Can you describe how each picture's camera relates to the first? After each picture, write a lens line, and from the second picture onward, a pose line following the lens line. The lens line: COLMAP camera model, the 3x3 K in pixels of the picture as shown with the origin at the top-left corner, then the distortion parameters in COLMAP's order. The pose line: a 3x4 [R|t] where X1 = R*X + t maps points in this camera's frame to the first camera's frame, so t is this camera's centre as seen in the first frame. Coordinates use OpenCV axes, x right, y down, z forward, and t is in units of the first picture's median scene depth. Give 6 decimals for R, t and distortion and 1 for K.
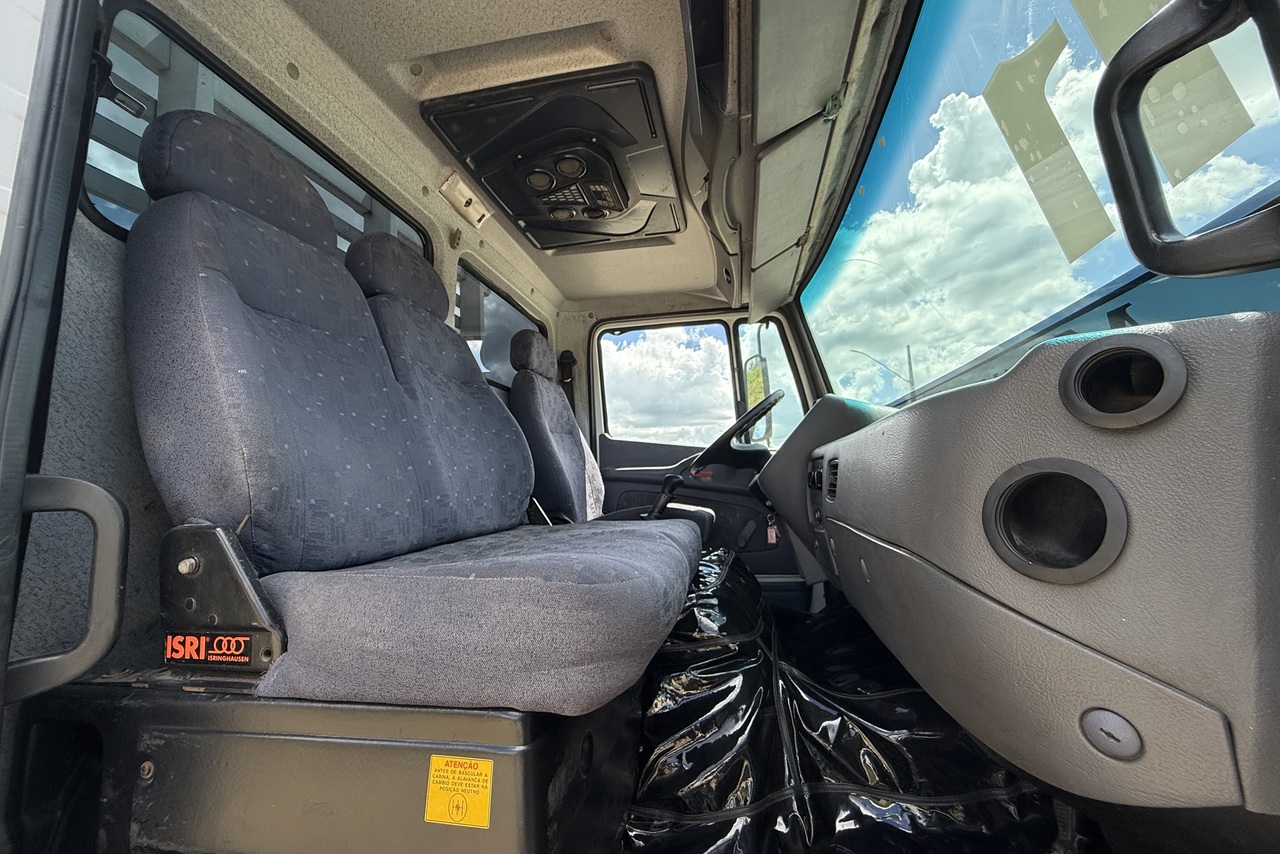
lens RADIAL K [[512.3, 0, 637.7], [0, 512.3, 429.7], [0, 0, 1]] dist [0.003531, 0.000044]
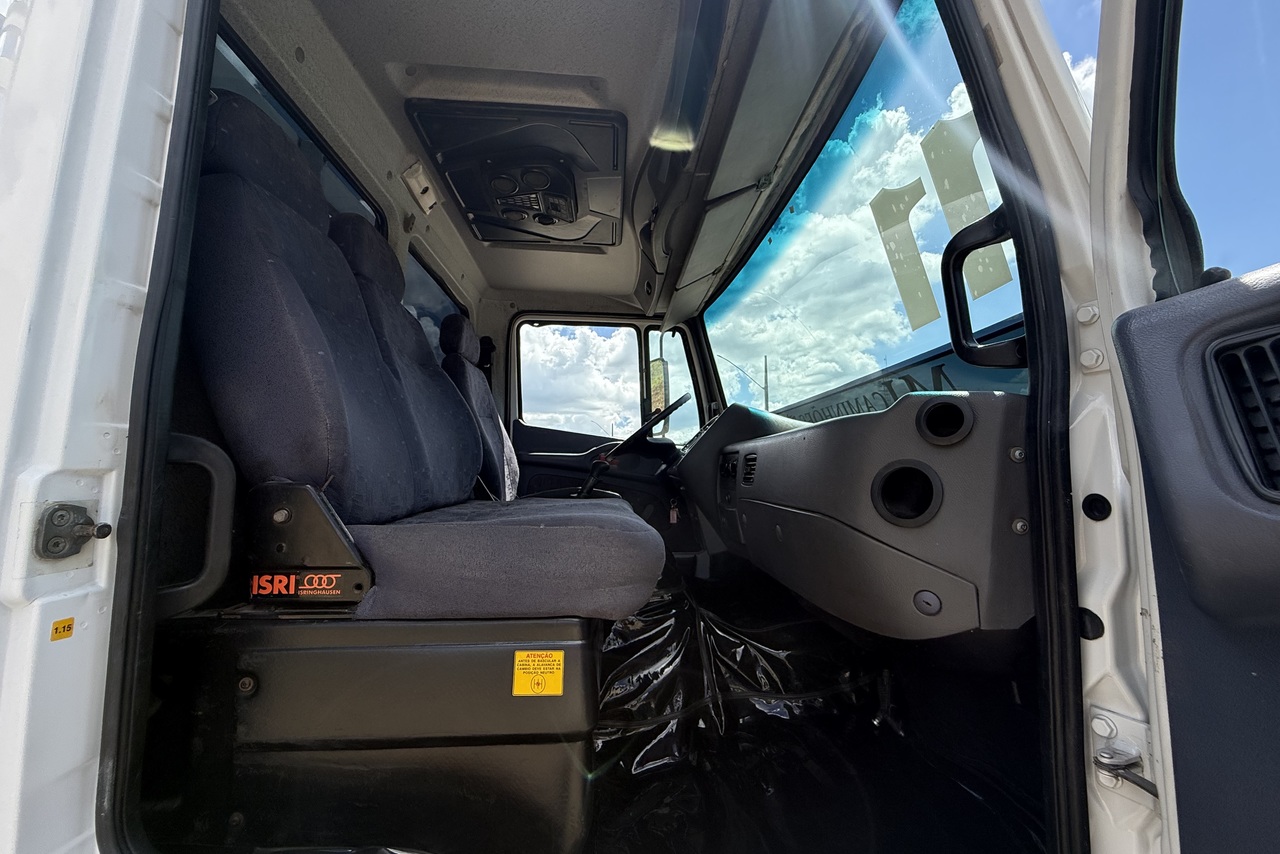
lens RADIAL K [[512.3, 0, 637.7], [0, 512.3, 429.7], [0, 0, 1]] dist [0.003531, 0.000044]
pose [[0.966221, 0.062638, 0.249987, -0.205779], [-0.067828, 0.997623, 0.012193, -0.001794], [-0.248629, -0.028737, 0.968172, -0.180982]]
